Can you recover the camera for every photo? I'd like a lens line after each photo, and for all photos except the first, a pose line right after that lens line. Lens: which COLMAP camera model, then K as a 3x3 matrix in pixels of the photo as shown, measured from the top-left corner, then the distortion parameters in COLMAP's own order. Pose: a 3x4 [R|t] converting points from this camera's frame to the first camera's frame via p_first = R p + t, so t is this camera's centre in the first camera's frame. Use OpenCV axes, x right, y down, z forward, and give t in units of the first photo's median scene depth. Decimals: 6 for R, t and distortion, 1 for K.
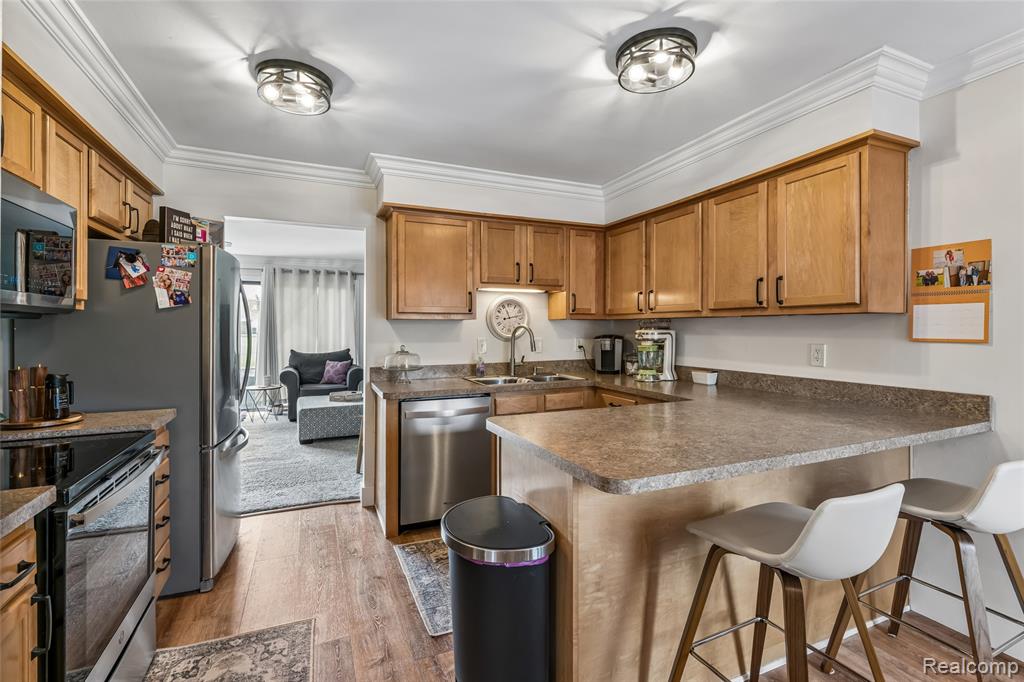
lens RADIAL K [[457.1, 0, 514.4], [0, 457.1, 331.7], [0, 0, 1]] dist [-0.005172, 0.001262]
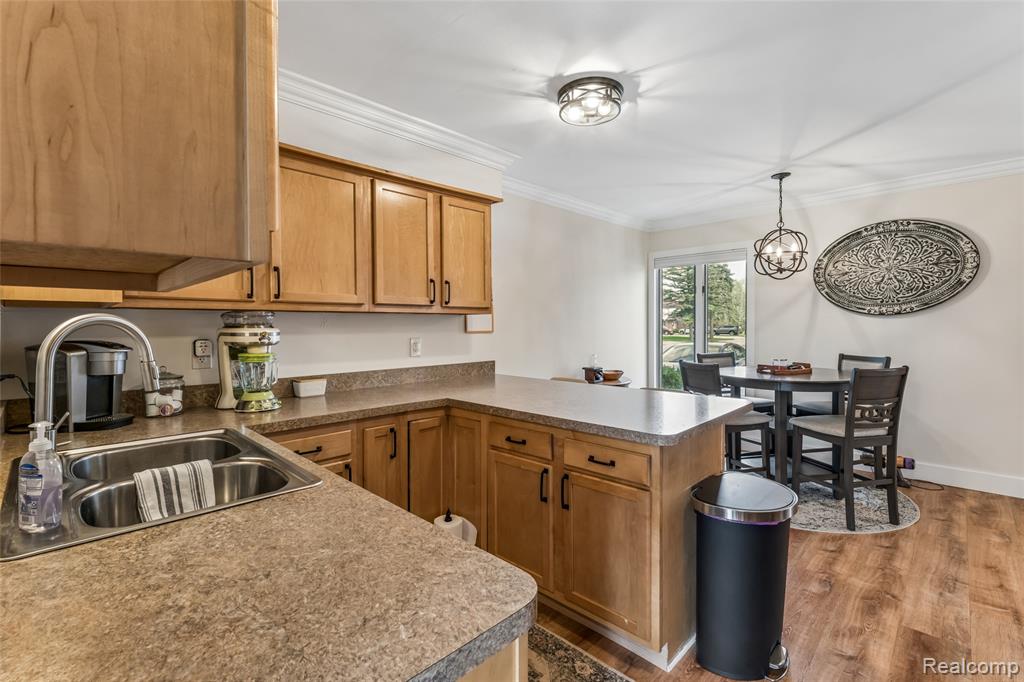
lens RADIAL K [[457.1, 0, 490.6], [0, 457.1, 330.8], [0, 0, 1]] dist [-0.005172, 0.001262]
pose [[-0.338135, -0.006795, 0.941073, -0.482413], [0.014641, 0.999815, 0.012480, -0.003416], [-0.940984, 0.017998, -0.337973, 1.084585]]
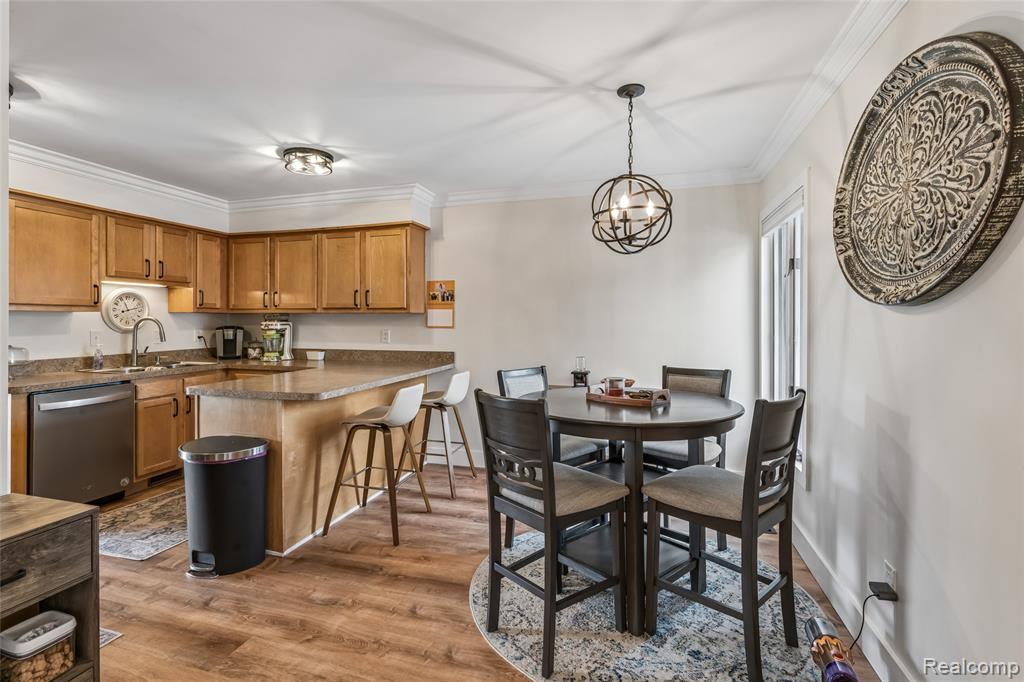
lens RADIAL K [[457.1, 0, 495.1], [0, 457.1, 318.3], [0, 0, 1]] dist [-0.005172, 0.001262]
pose [[0.653167, 0.004462, 0.757200, -0.328765], [0.003757, 0.999951, -0.009134, 0.000270], [-0.757204, 0.008811, 0.653119, -0.390177]]
